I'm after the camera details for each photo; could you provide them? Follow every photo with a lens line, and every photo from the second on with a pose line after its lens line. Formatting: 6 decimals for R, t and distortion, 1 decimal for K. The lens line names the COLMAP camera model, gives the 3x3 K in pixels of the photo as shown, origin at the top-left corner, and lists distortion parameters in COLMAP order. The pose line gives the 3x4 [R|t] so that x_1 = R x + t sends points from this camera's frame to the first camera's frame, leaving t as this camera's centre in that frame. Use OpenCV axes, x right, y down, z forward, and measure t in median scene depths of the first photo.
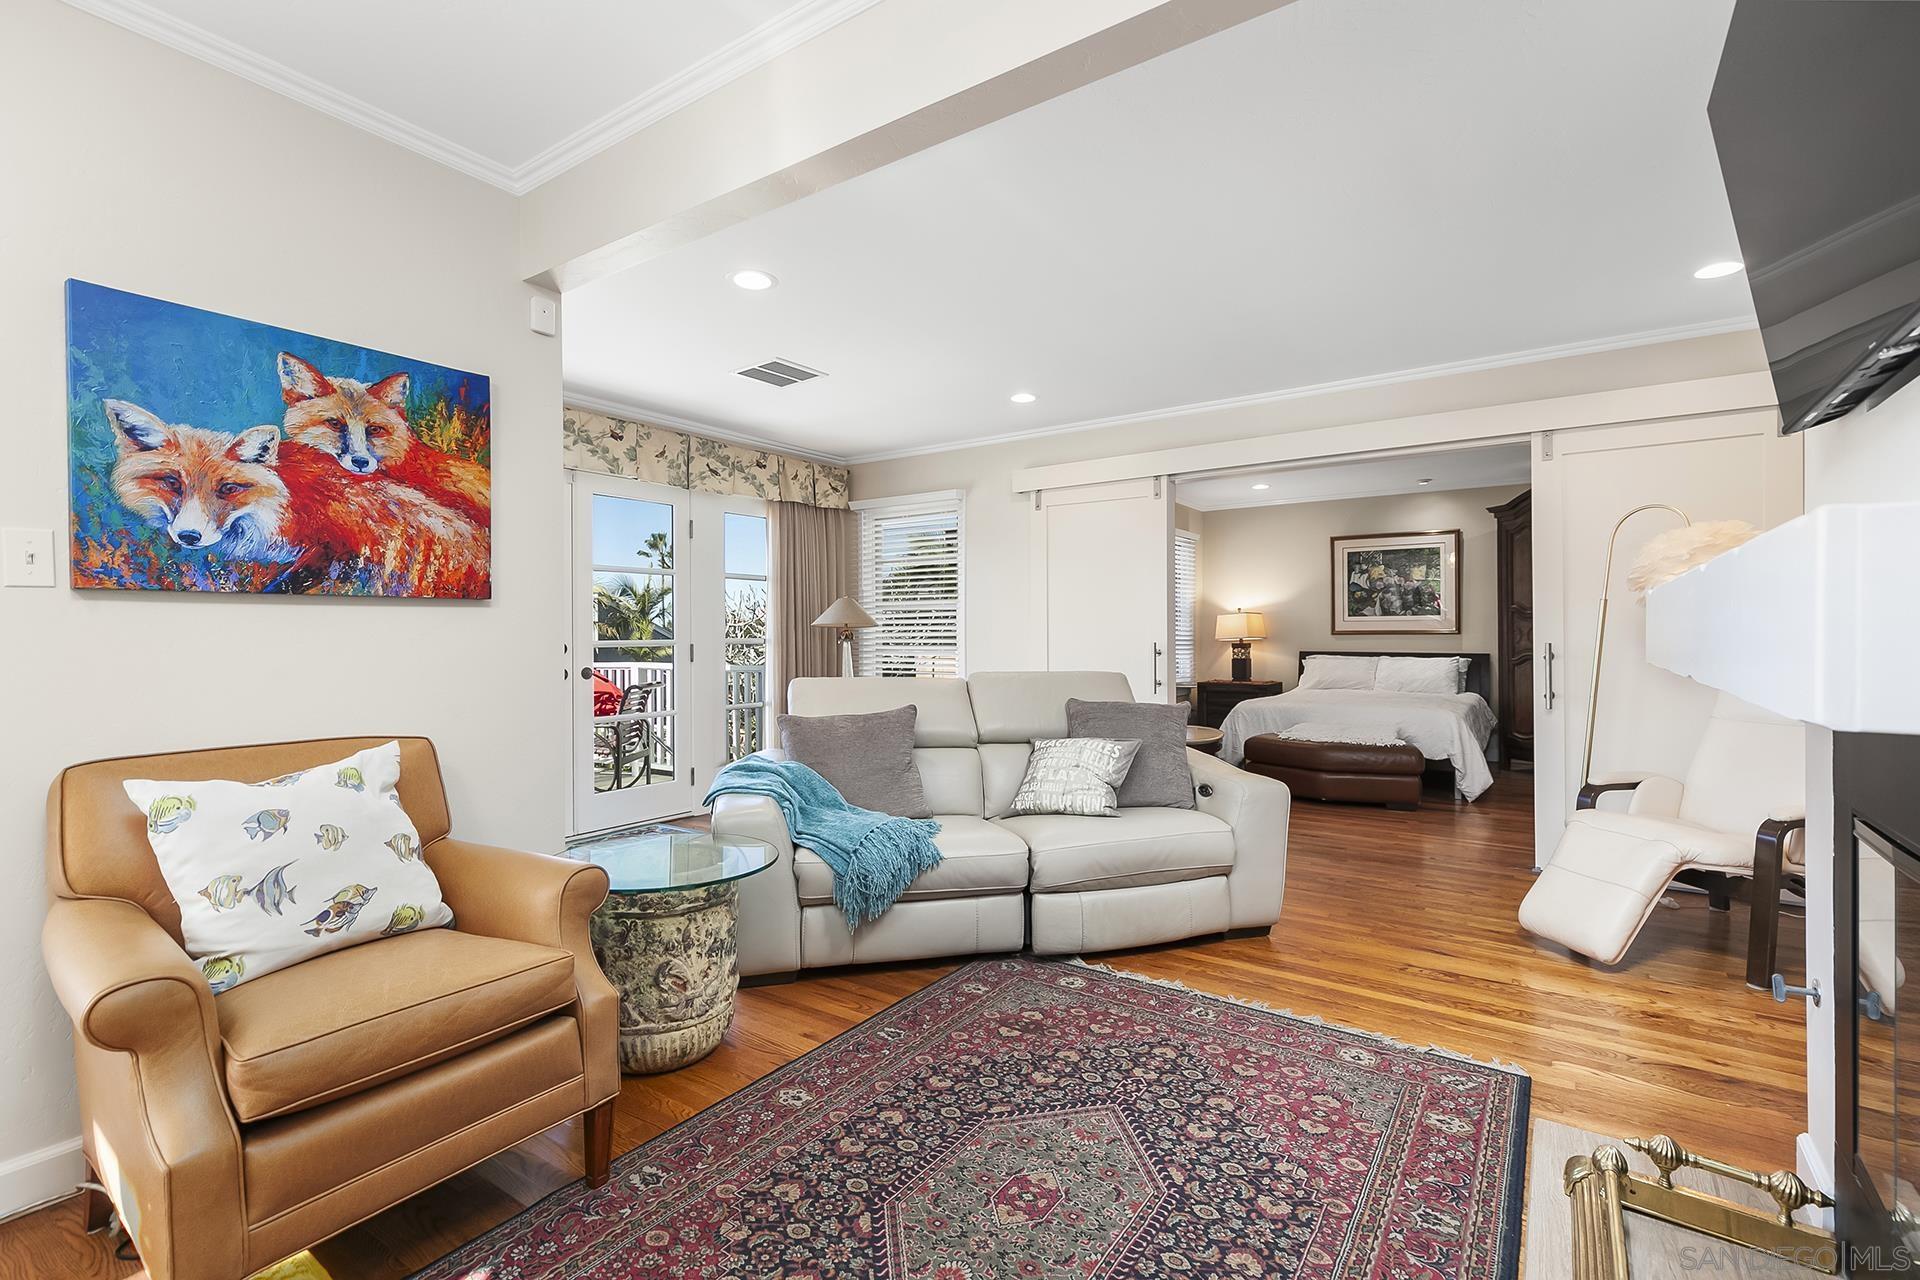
lens RADIAL K [[867.5, 0, 964.1], [0, 867.5, 633.4], [0, 0, 1]] dist [0.006866, -0.000666]
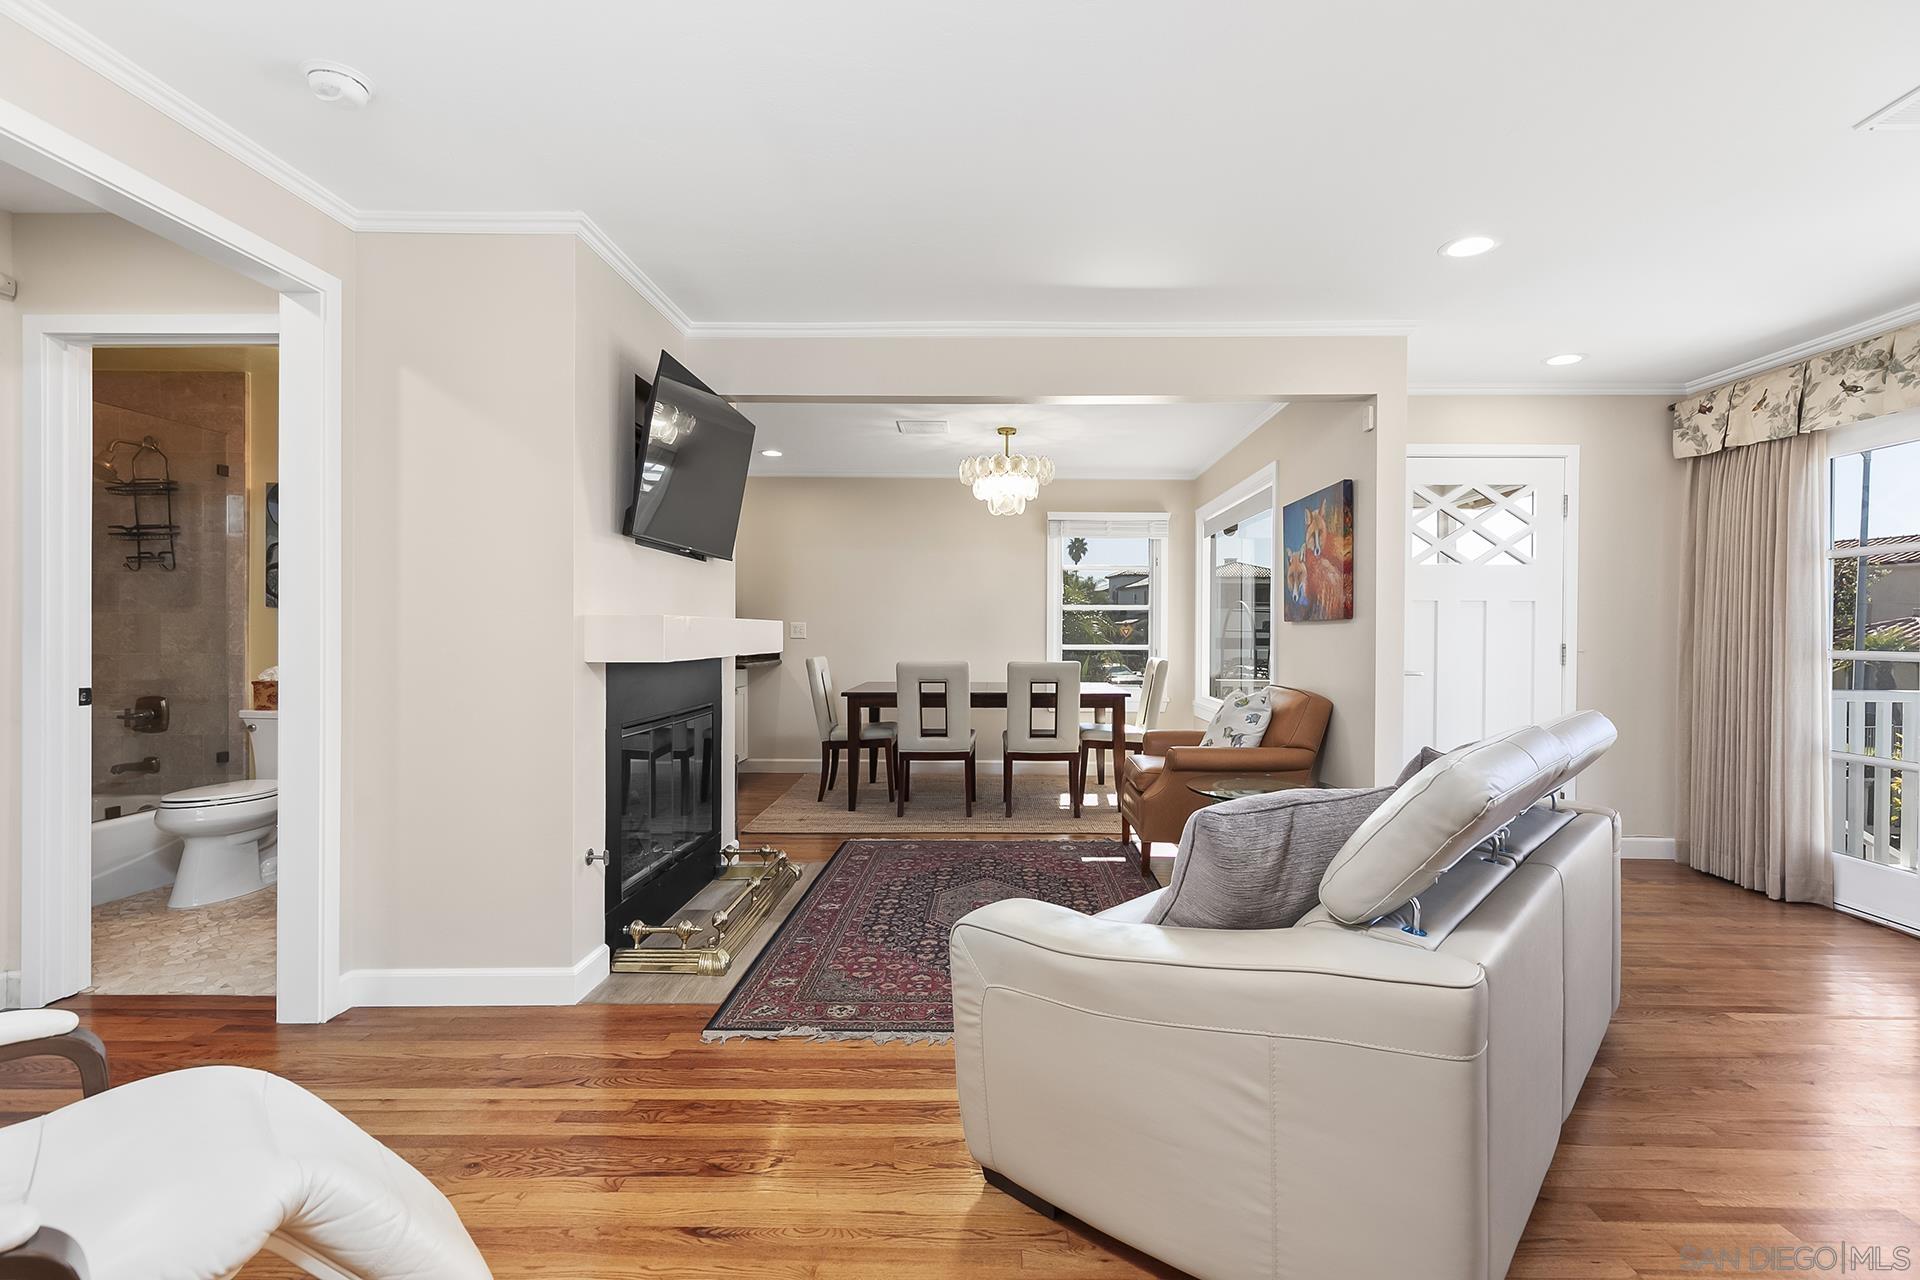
lens RADIAL K [[867.5, 0, 1021.7], [0, 867.5, 634.0], [0, 0, 1]] dist [0.006866, -0.000666]
pose [[-0.807577, -0.006074, -0.589731, 0.373786], [-0.012843, 0.999891, 0.007288, -0.011453], [0.589622, 0.013459, -0.807567, 0.819075]]
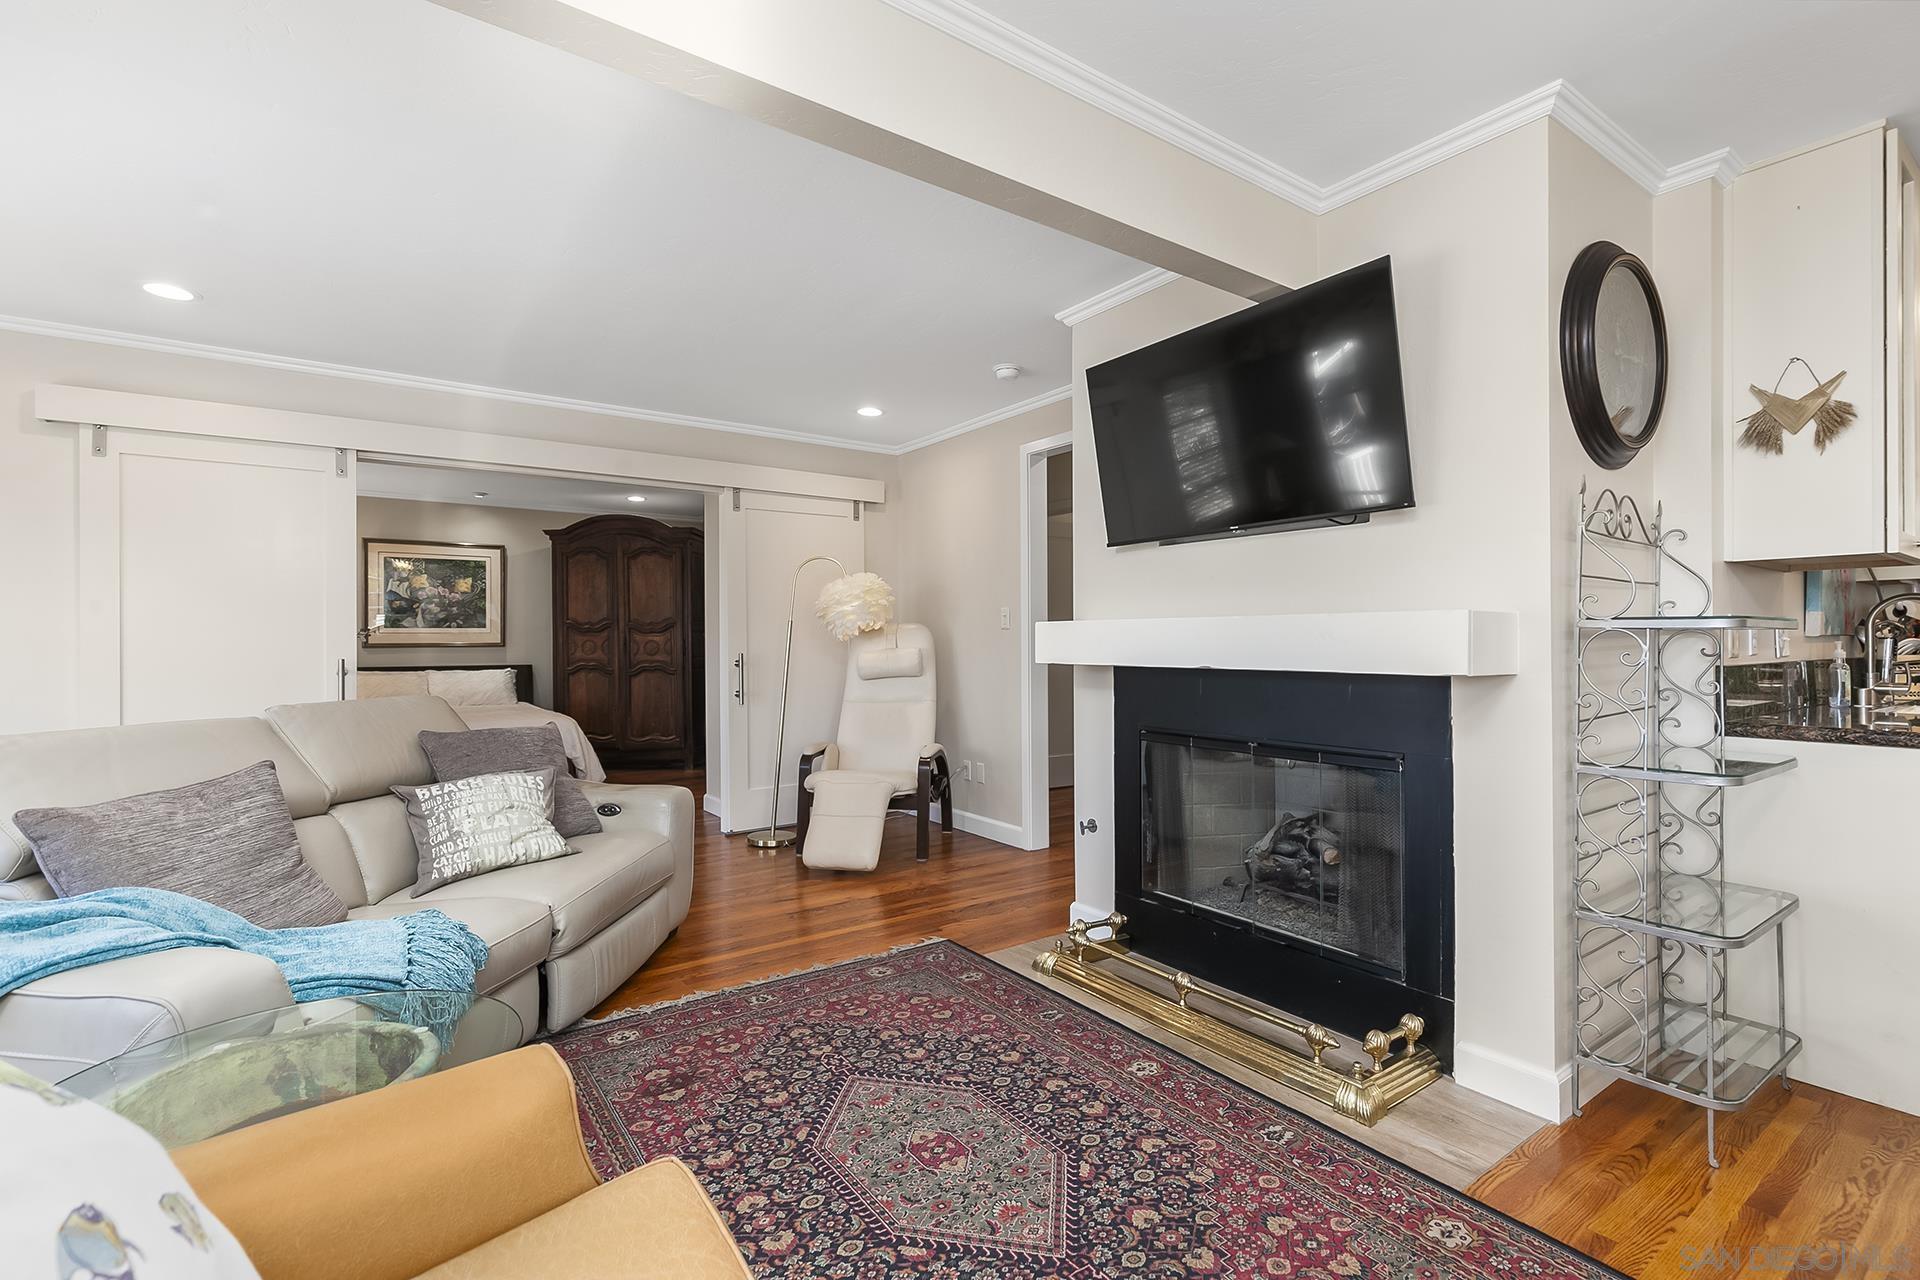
lens RADIAL K [[867.5, 0, 962.2], [0, 867.5, 641.8], [0, 0, 1]] dist [0.006866, -0.000666]
pose [[0.343176, 0.000675, 0.939271, -0.287941], [0.002726, 0.999995, -0.001714, -0.002314], [-0.939267, 0.003149, 0.343173, 0.172455]]
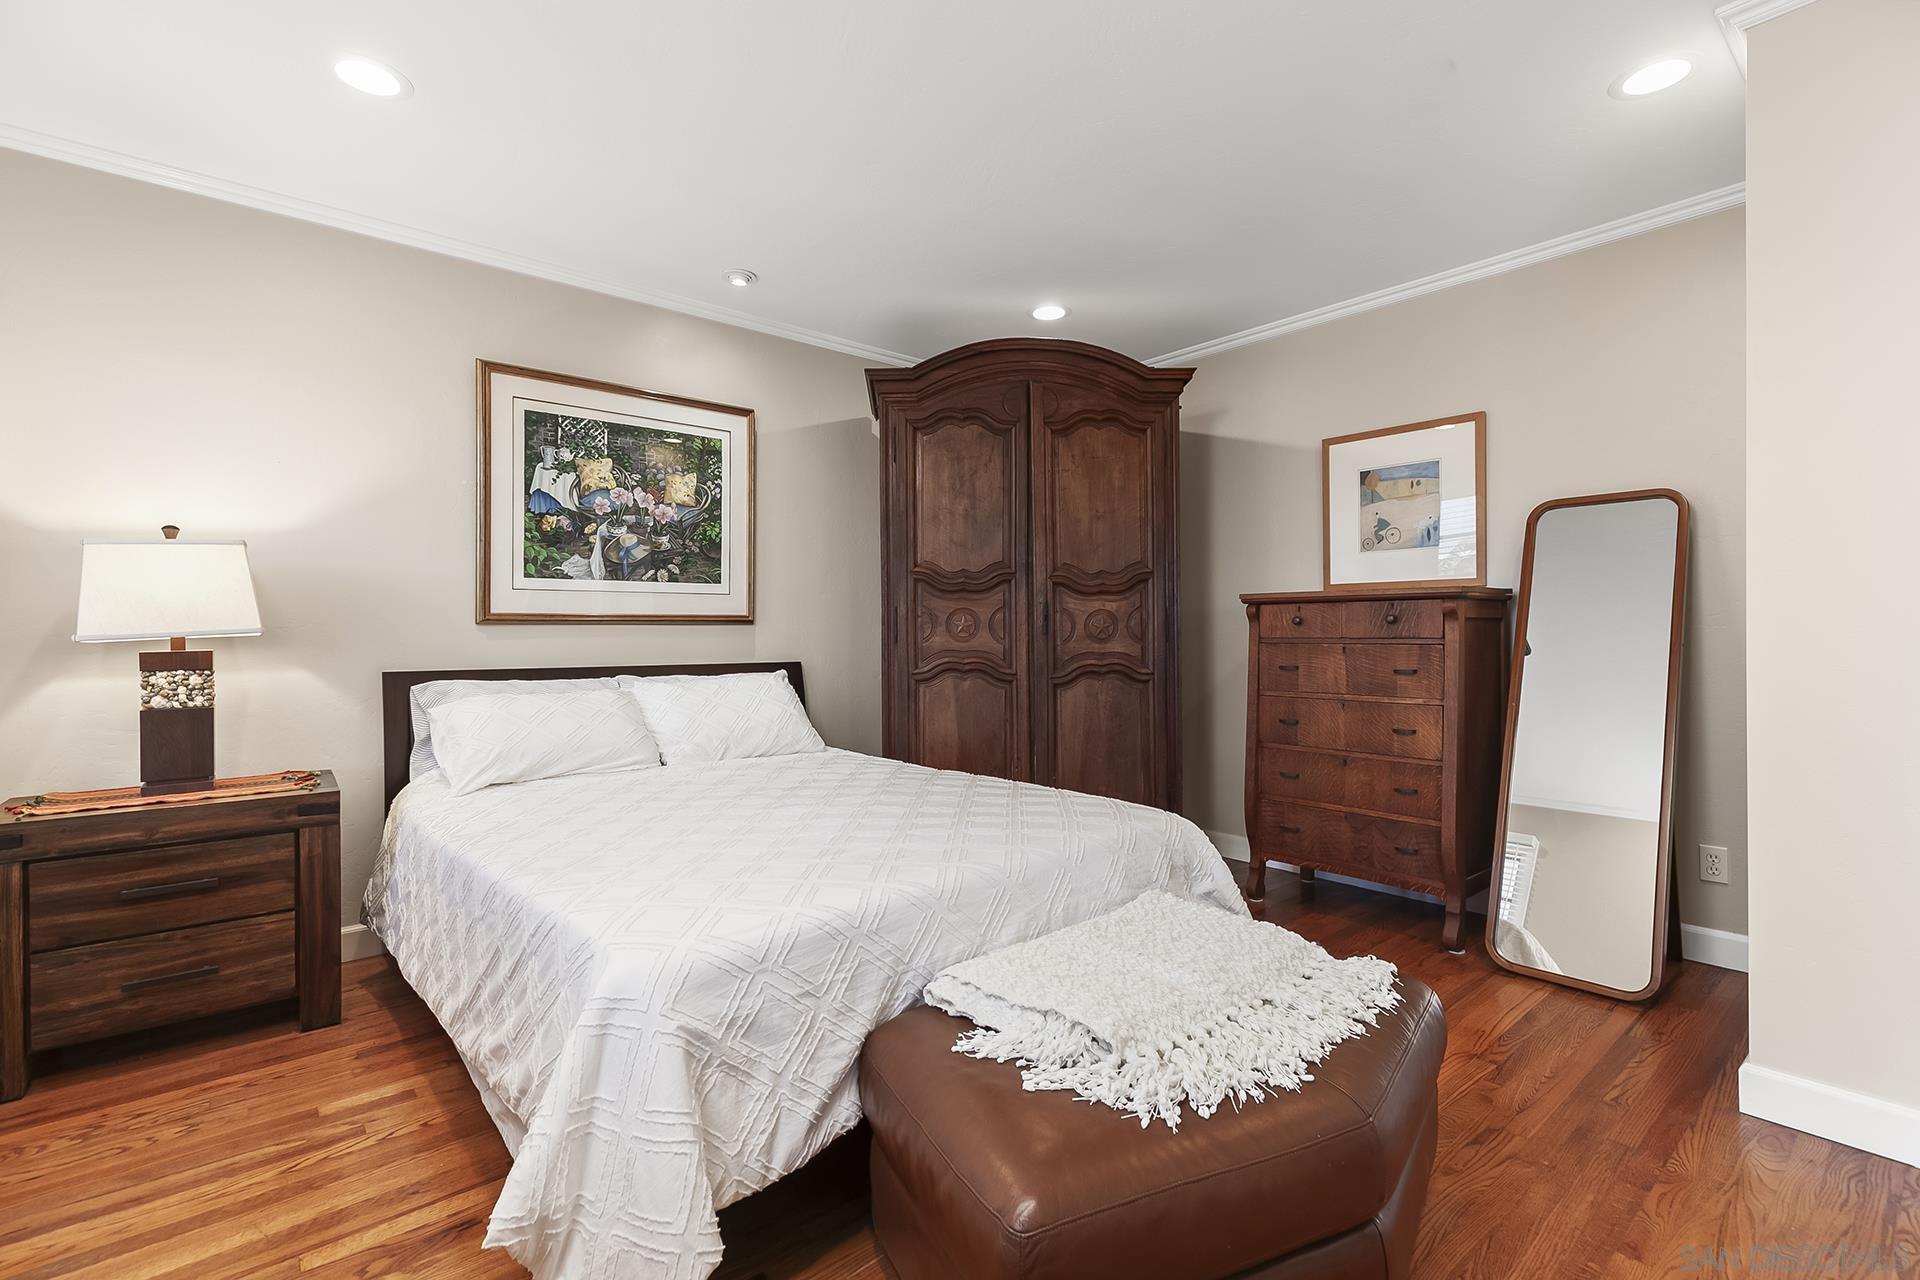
lens RADIAL K [[867.5, 0, 959.1], [0, 867.5, 639.1], [0, 0, 1]] dist [0.006866, -0.000666]
pose [[0.255818, -0.006950, 0.966700, 0.165753], [0.002356, 0.999976, 0.006566, 0.008505], [-0.966722, 0.000598, 0.255829, 1.009043]]
